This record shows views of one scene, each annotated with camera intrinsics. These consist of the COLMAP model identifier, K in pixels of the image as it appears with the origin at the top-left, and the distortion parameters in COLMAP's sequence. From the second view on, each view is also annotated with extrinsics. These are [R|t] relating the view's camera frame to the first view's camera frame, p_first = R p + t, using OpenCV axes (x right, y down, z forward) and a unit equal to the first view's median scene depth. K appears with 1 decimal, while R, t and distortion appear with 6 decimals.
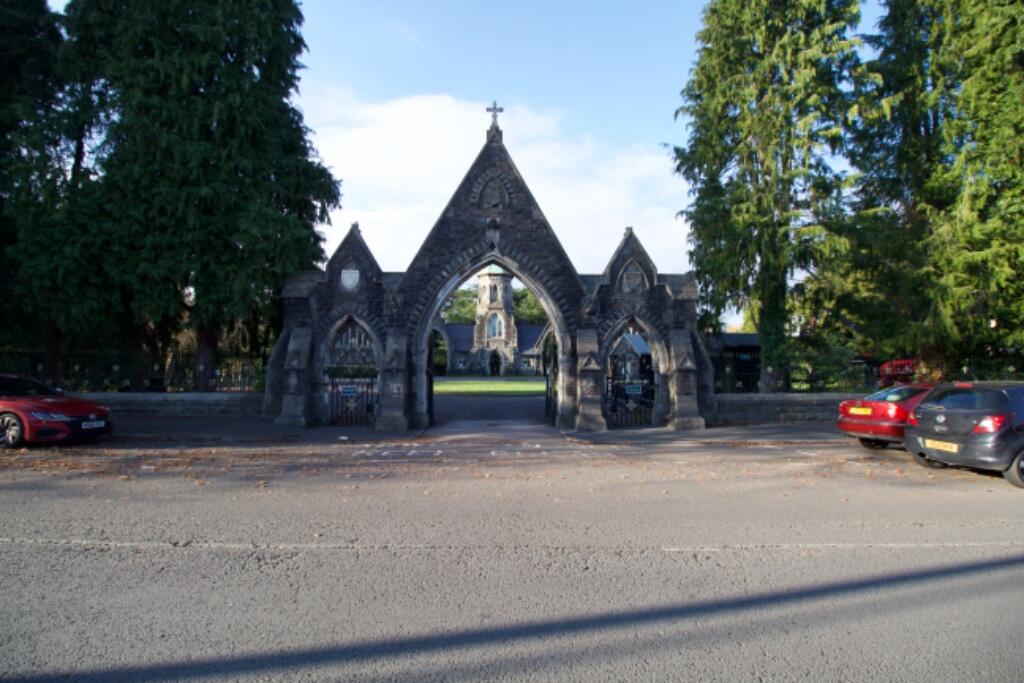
lens RADIAL K [[464.6, 0, 512.0], [0, 464.6, 341.5], [0, 0, 1]] dist [-0.001736, -0.011702]
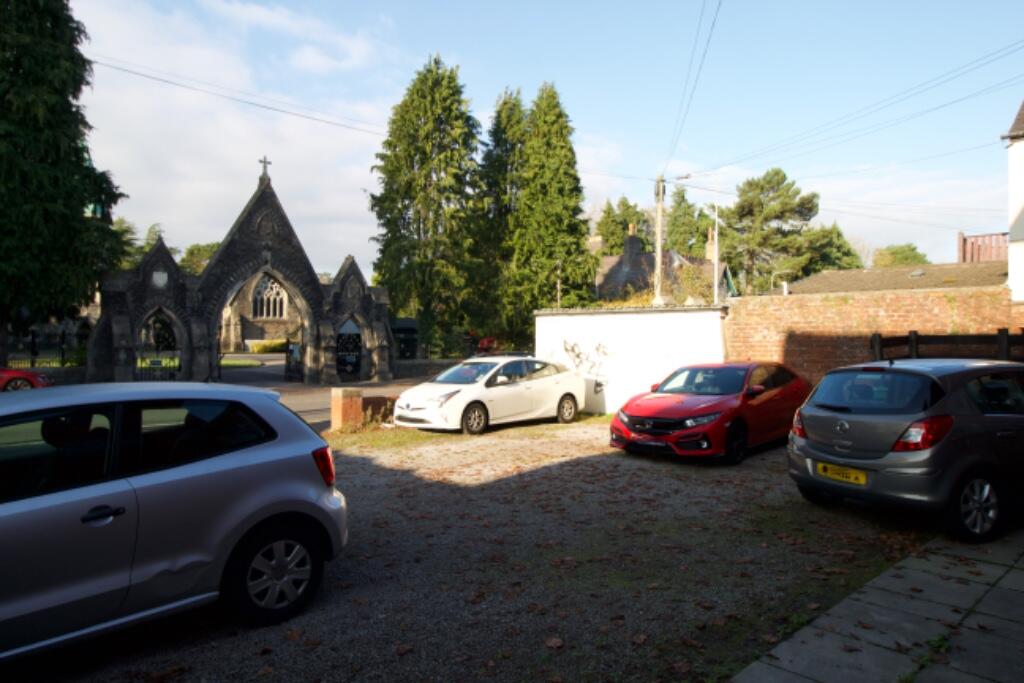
lens RADIAL K [[699.5, 0, 512.0], [0, 699.5, 341.5], [0, 0, 1]] dist [0.000567, 0.000000]
pose [[0.764780, -0.001320, 0.644290, -0.870243], [-0.046561, 0.997270, 0.057312, -0.118670], [-0.642606, -0.073830, 0.762631, -1.192302]]
